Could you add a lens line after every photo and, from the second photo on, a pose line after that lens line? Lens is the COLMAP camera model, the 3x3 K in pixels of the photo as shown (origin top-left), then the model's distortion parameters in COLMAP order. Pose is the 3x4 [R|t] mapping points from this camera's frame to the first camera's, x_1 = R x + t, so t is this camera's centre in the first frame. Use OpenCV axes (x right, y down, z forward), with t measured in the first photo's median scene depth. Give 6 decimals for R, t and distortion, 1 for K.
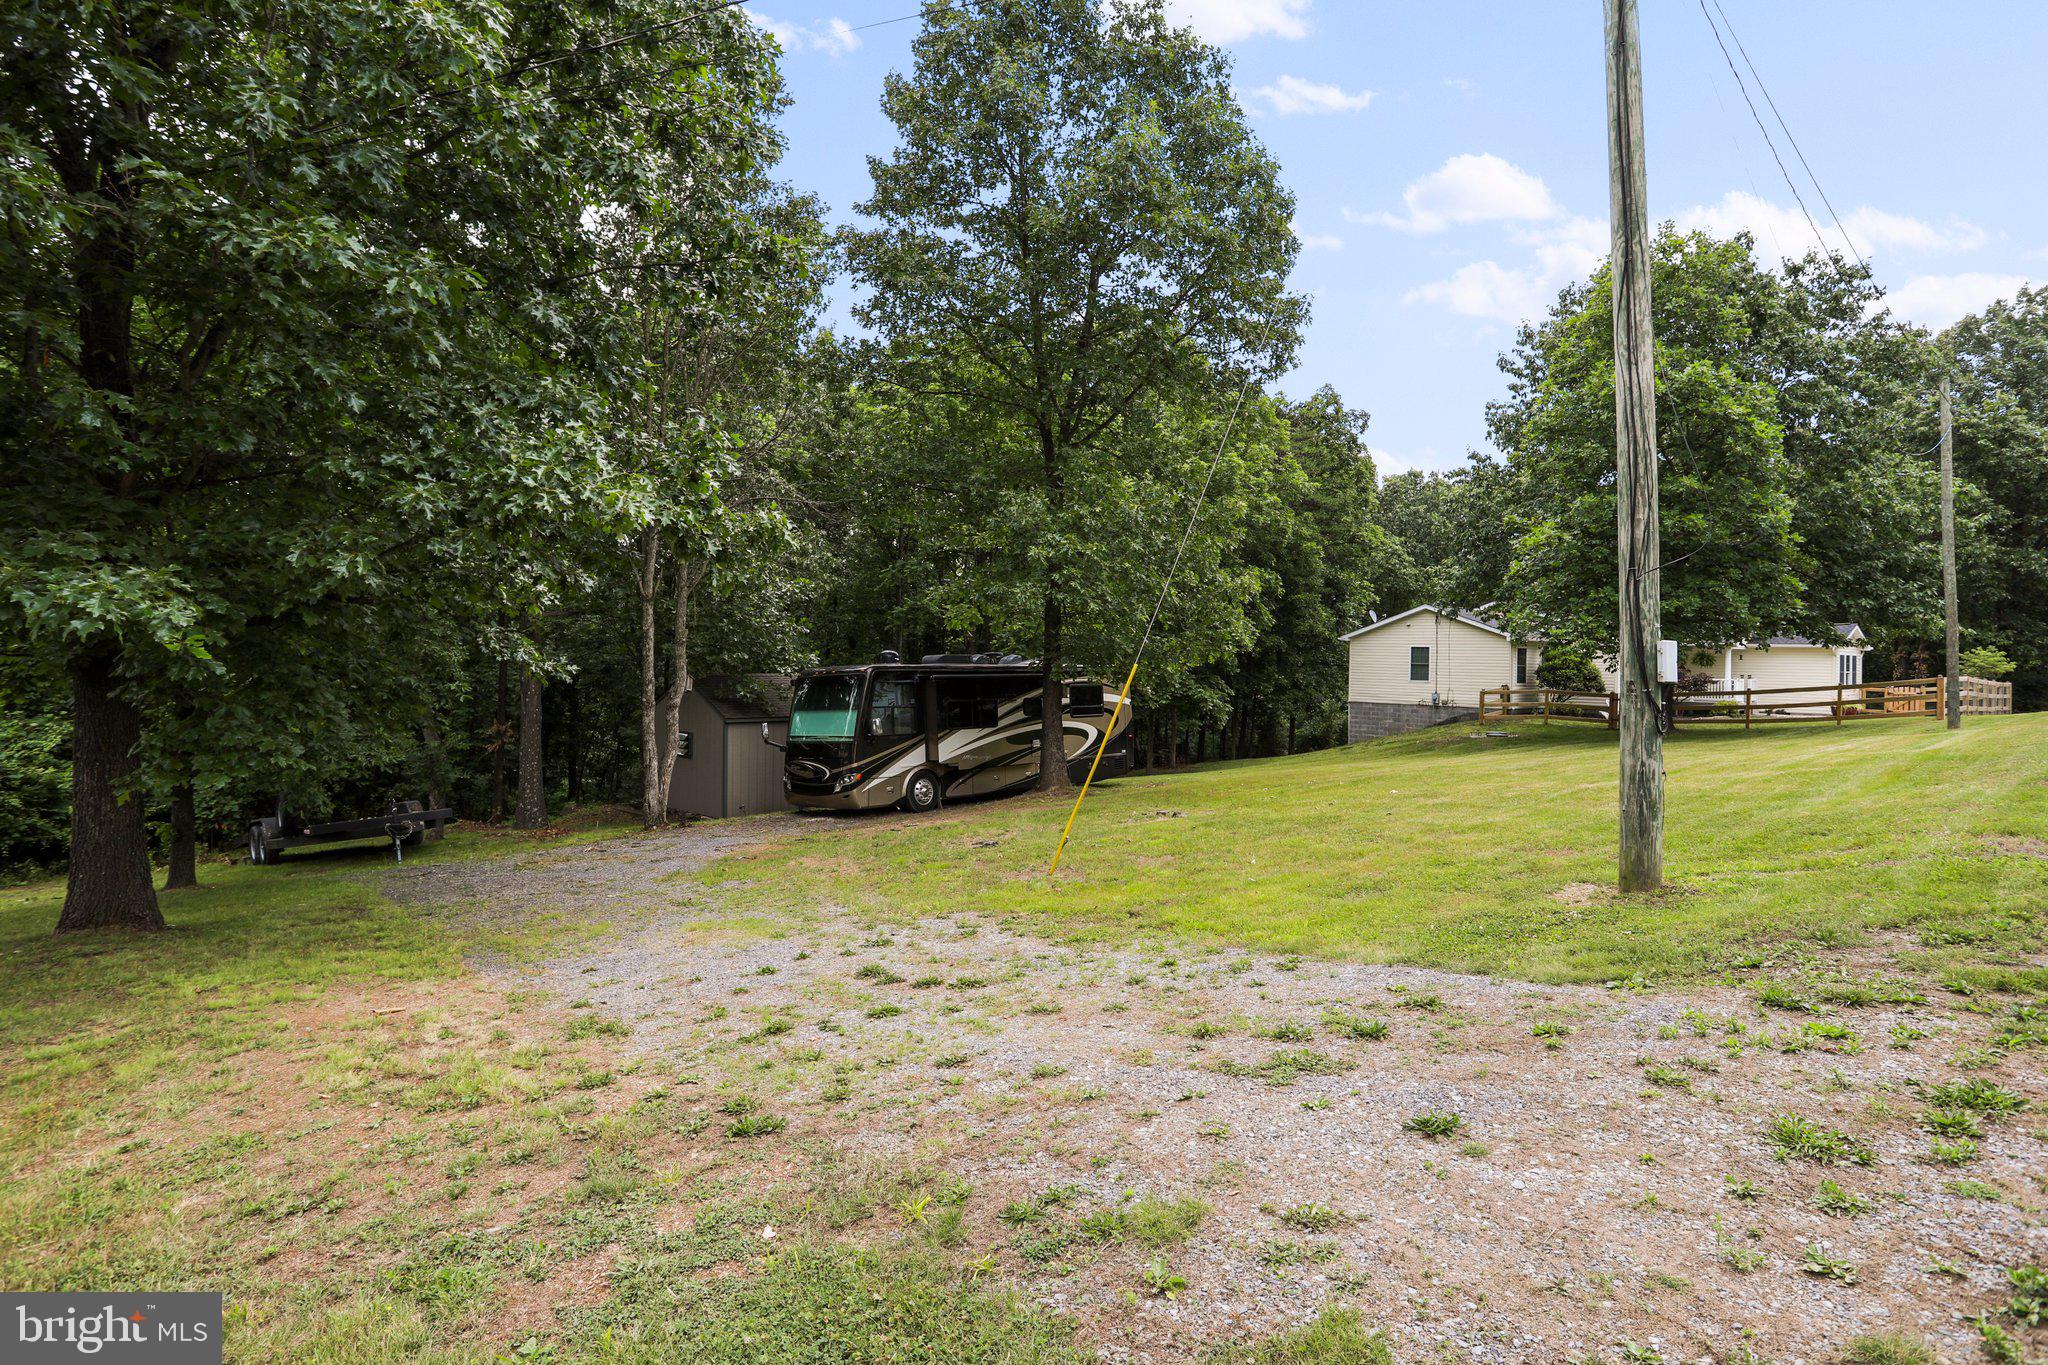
lens RADIAL K [[1114.8, 0, 1026.5], [0, 1114.8, 671.5], [0, 0, 1]] dist [-0.057934, 0.038500]
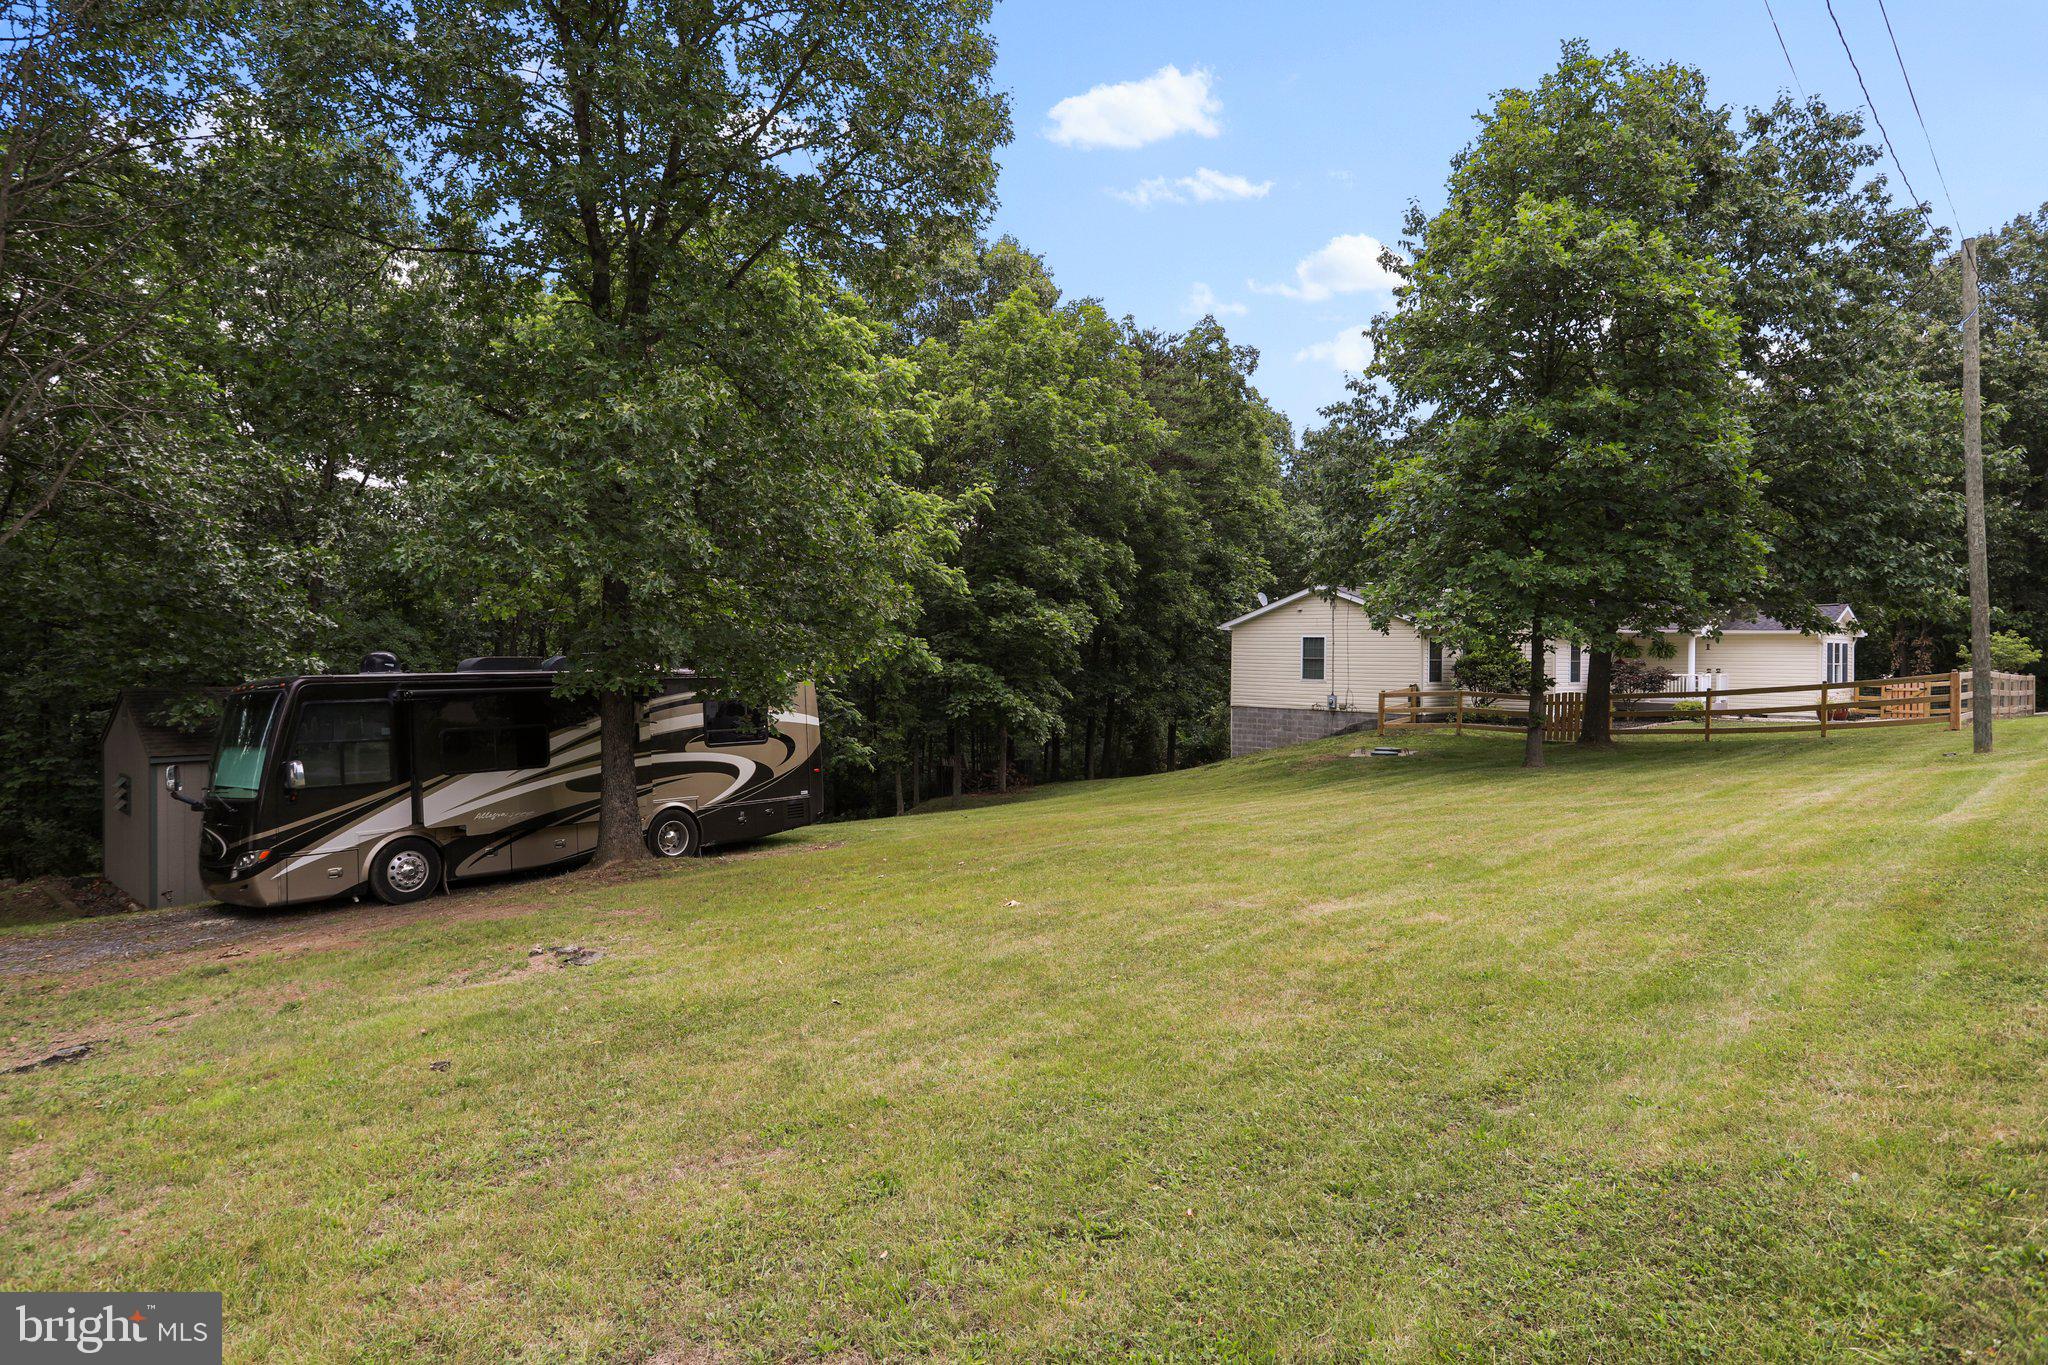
lens RADIAL K [[1191.7, 0, 1026.1], [0, 1191.7, 676.1], [0, 0, 1]] dist [-0.053361, 0.037202]
pose [[0.999337, -0.009788, 0.035077, 0.155905], [0.009494, 0.999918, 0.008542, -0.004653], [-0.035157, -0.008203, 0.999348, 0.198813]]
